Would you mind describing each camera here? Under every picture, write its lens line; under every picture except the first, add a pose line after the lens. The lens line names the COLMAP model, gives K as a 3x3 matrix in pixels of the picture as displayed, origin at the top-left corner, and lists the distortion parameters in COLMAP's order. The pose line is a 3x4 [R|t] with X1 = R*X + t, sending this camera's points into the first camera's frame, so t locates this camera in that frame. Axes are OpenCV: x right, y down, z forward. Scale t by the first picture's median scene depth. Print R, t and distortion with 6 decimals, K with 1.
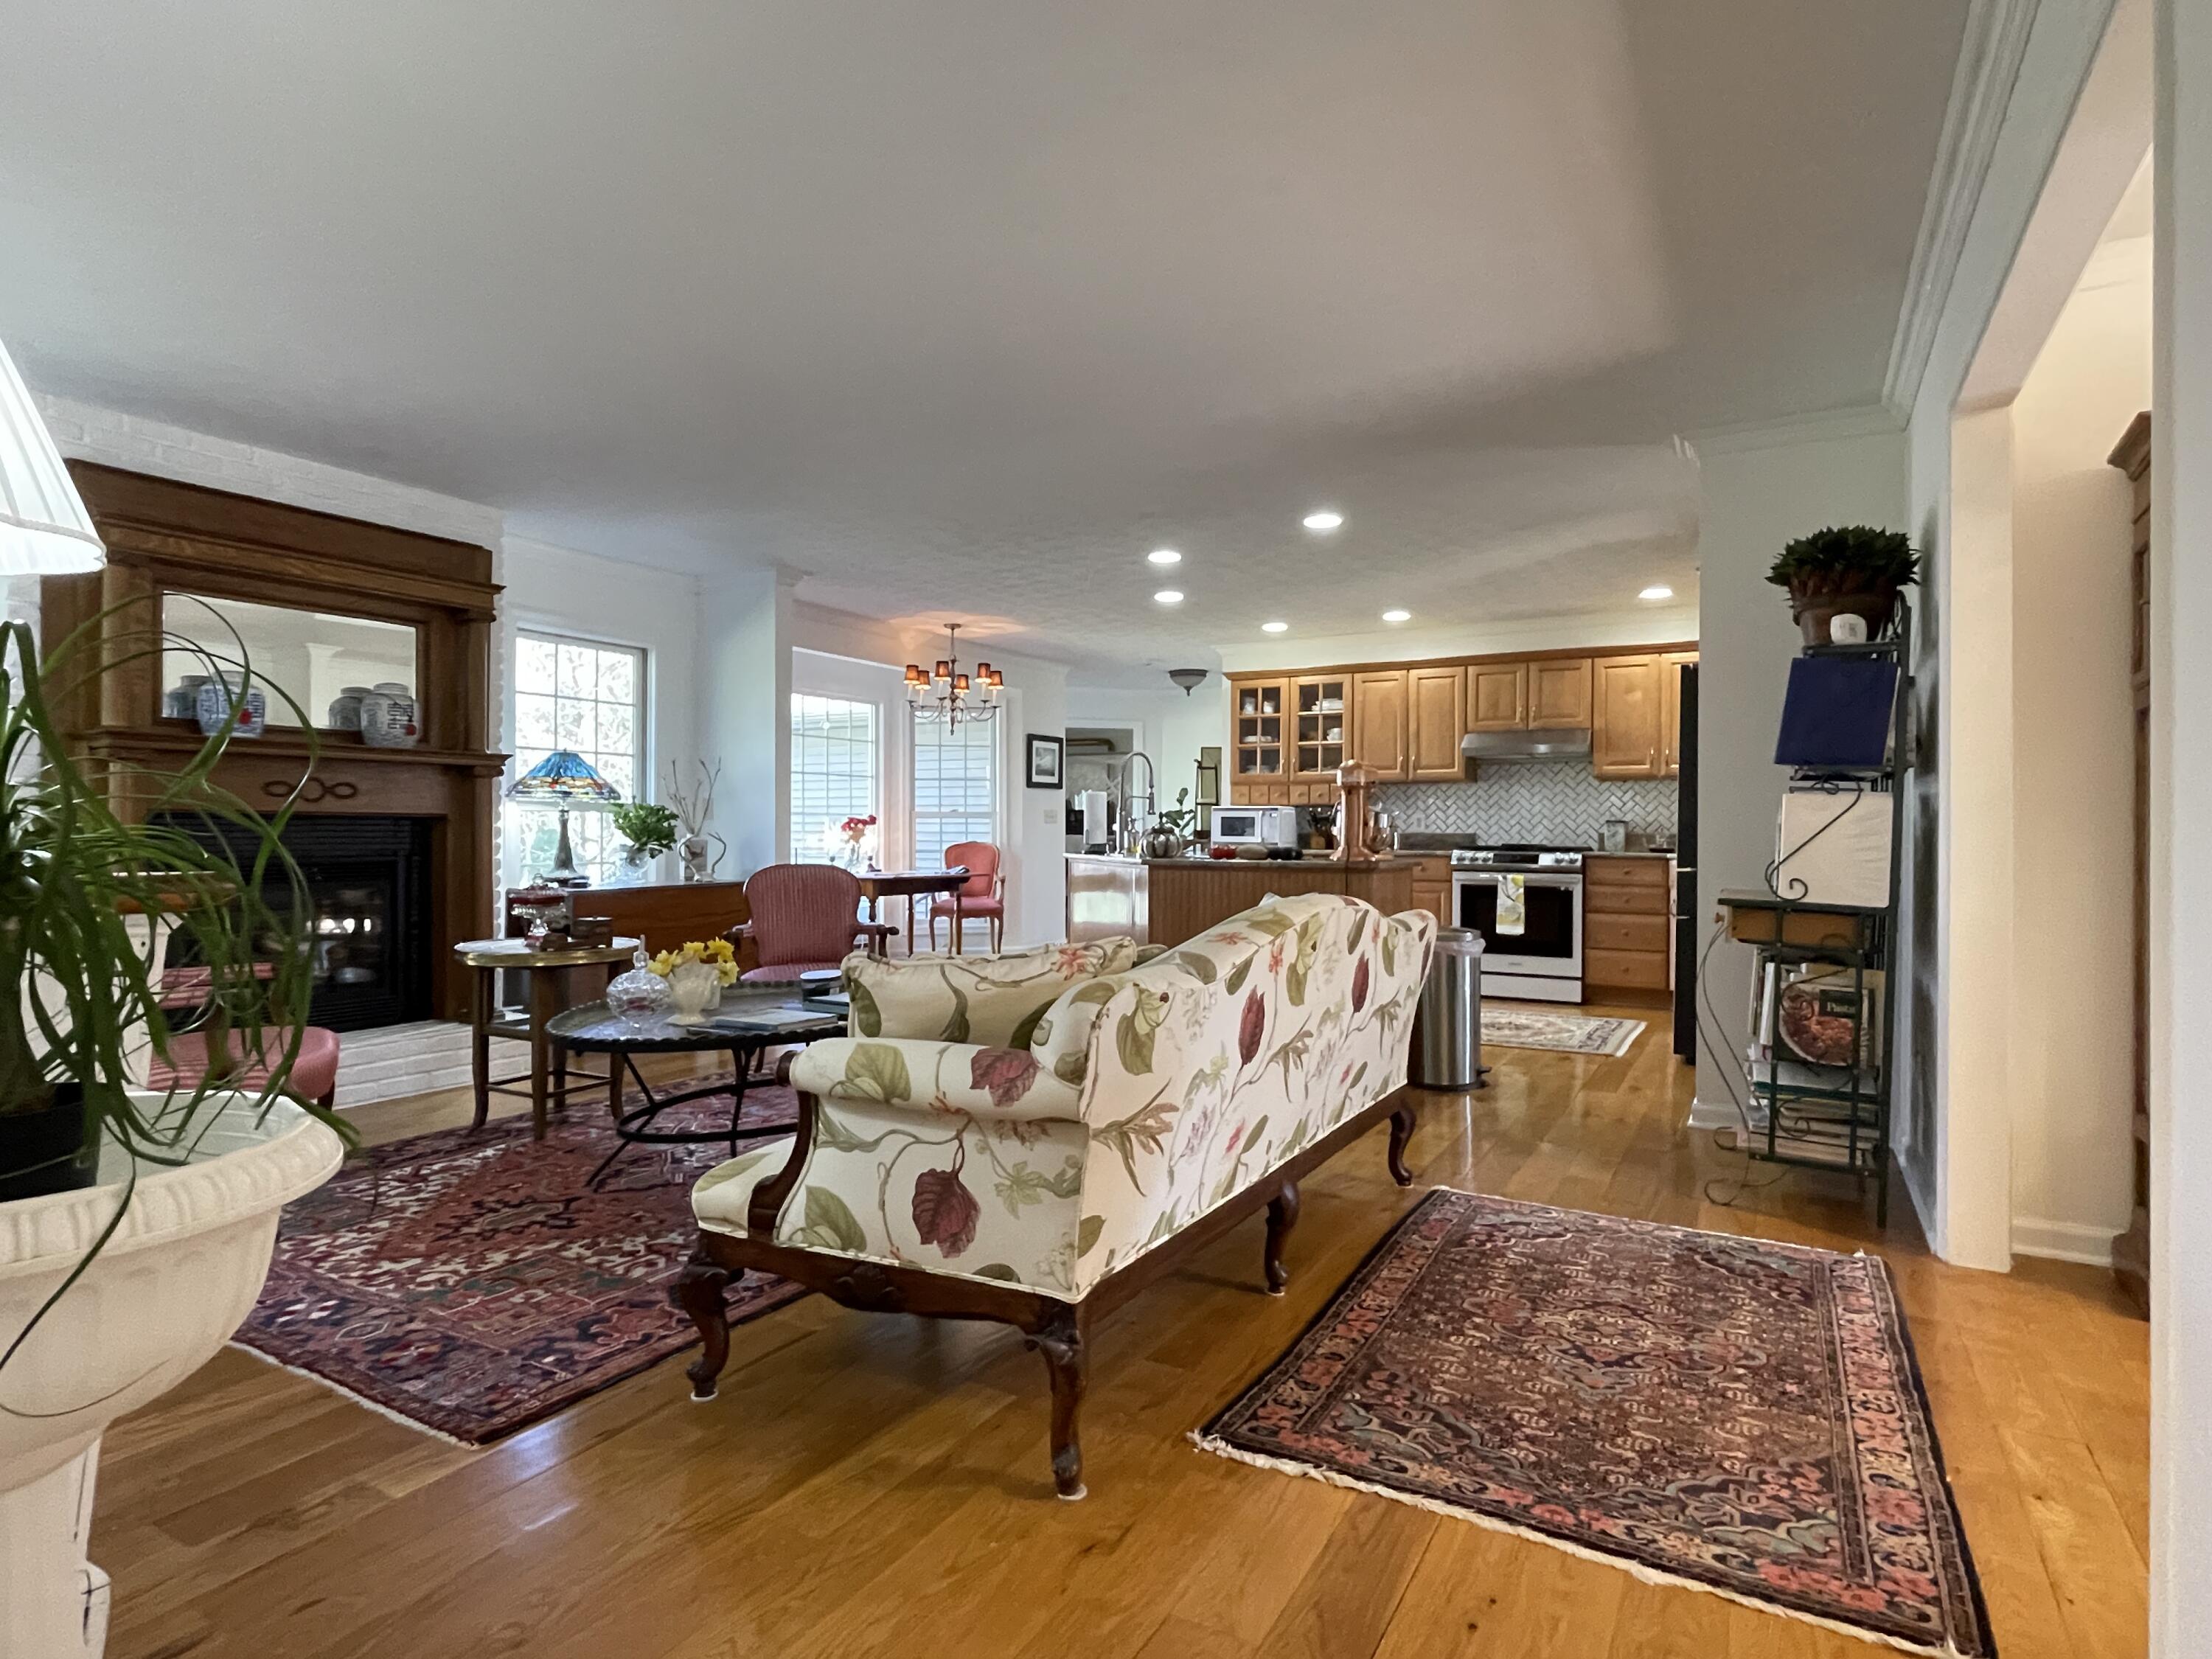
lens RADIAL K [[1199.5, 0, 1031.7], [0, 1199.5, 837.7], [0, 0, 1]] dist [-0.005302, 0.002675]
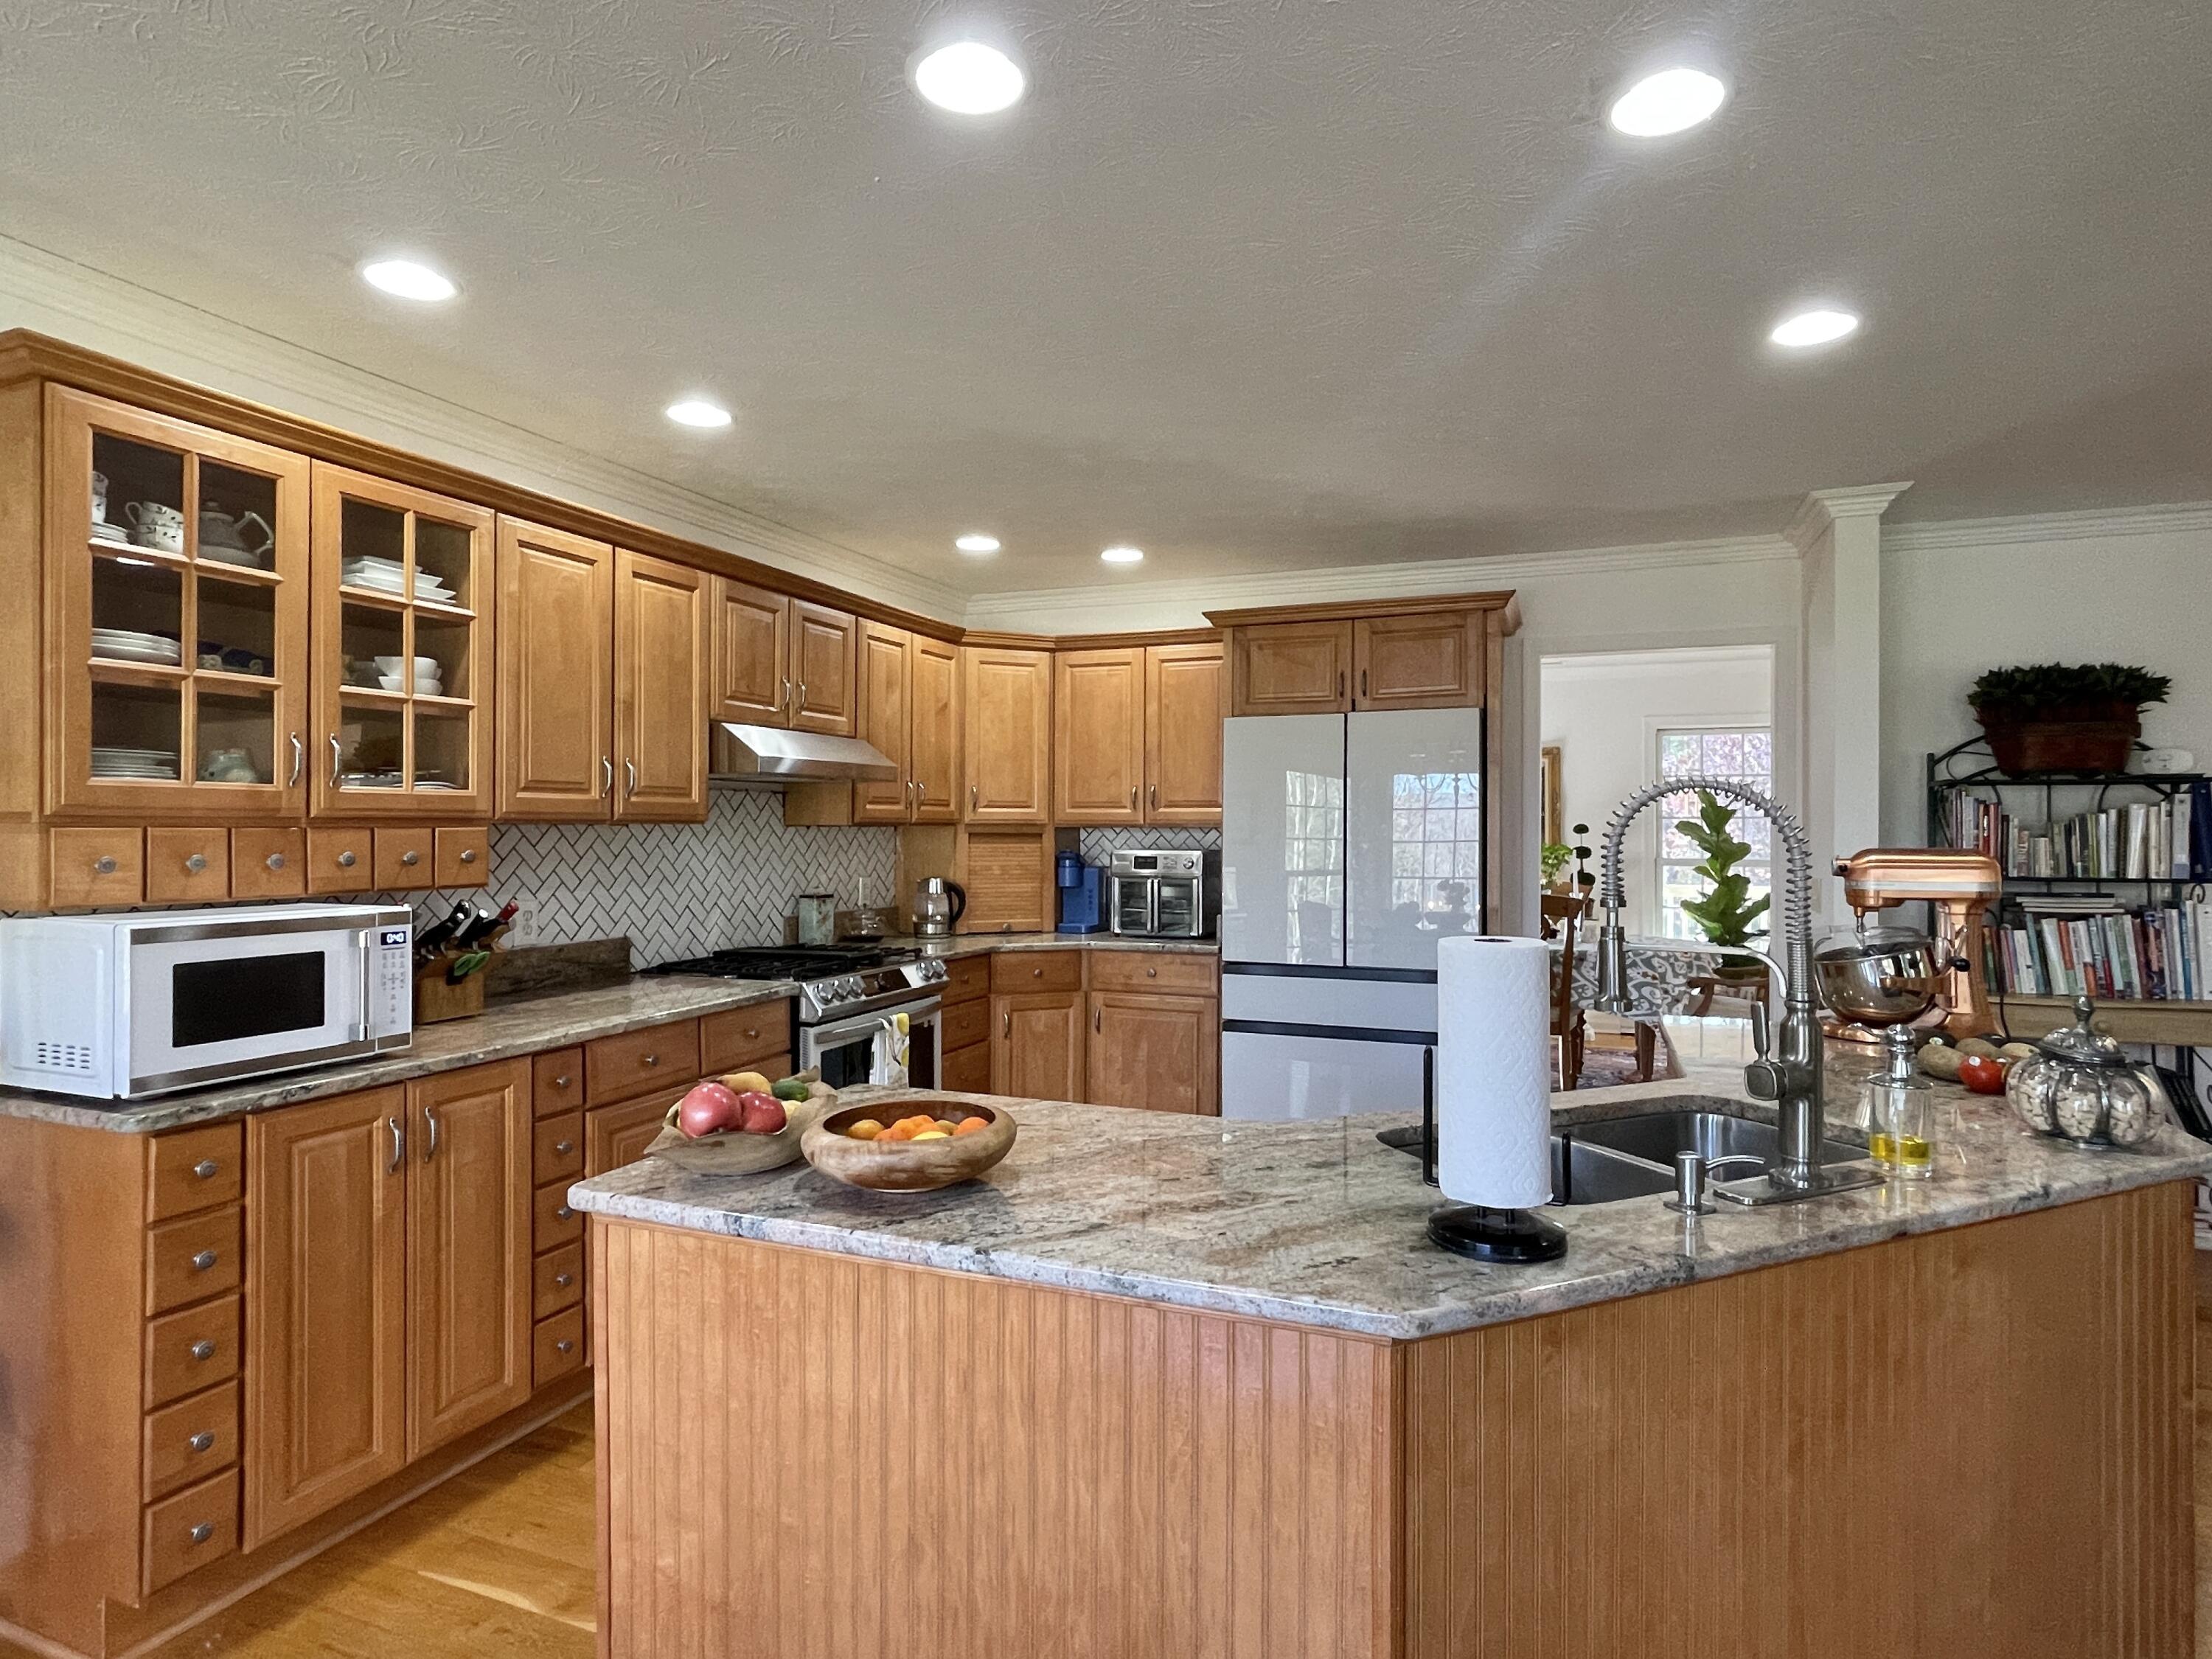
lens RADIAL K [[1199.5, 0, 1098.7], [0, 1199.5, 827.0], [0, 0, 1]] dist [-0.005302, 0.002675]
pose [[-0.183265, -0.008230, 0.983029, -0.111942], [0.001955, 0.999960, 0.008736, -0.050024], [-0.983062, 0.003523, -0.183242, 0.934981]]
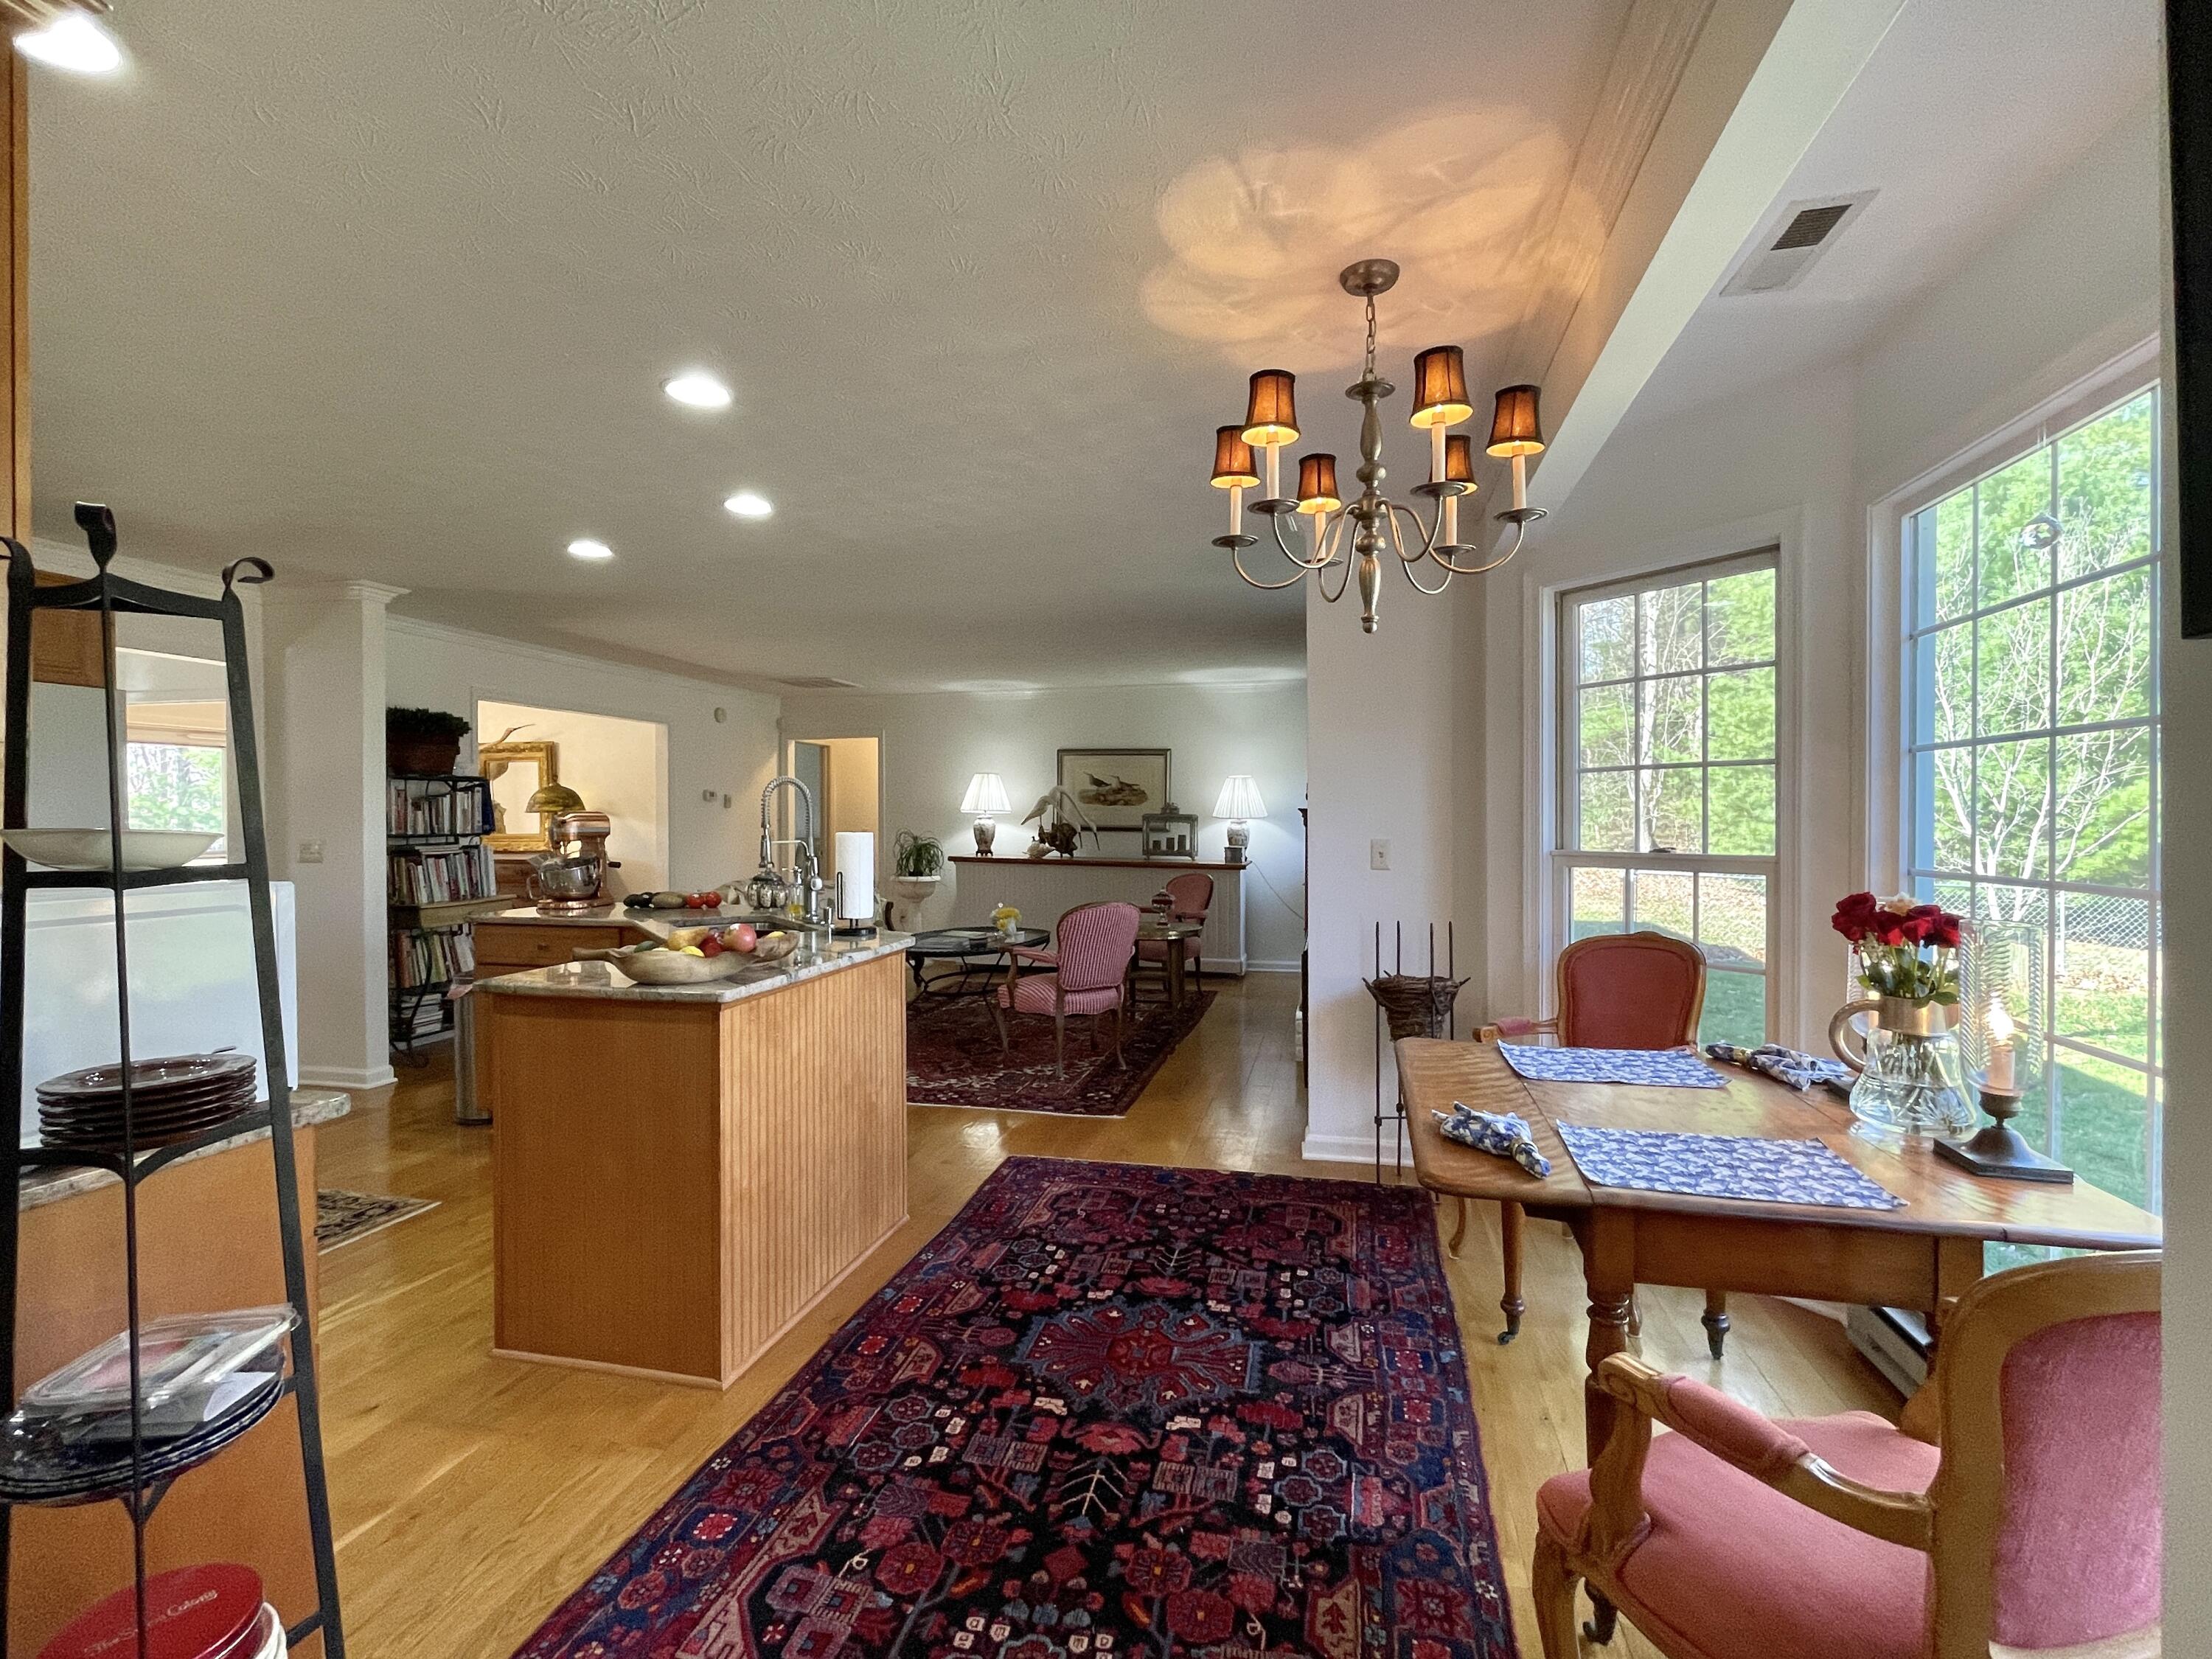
lens RADIAL K [[1024.4, 0, 1105.2], [0, 1024.4, 836.2], [0, 0, 1]] dist [-0.003682, 0.002145]
pose [[-0.951732, 0.005660, -0.306877, 0.066146], [0.002375, 0.999936, 0.011076, -0.029269], [0.306920, 0.009812, -0.951685, 1.292836]]
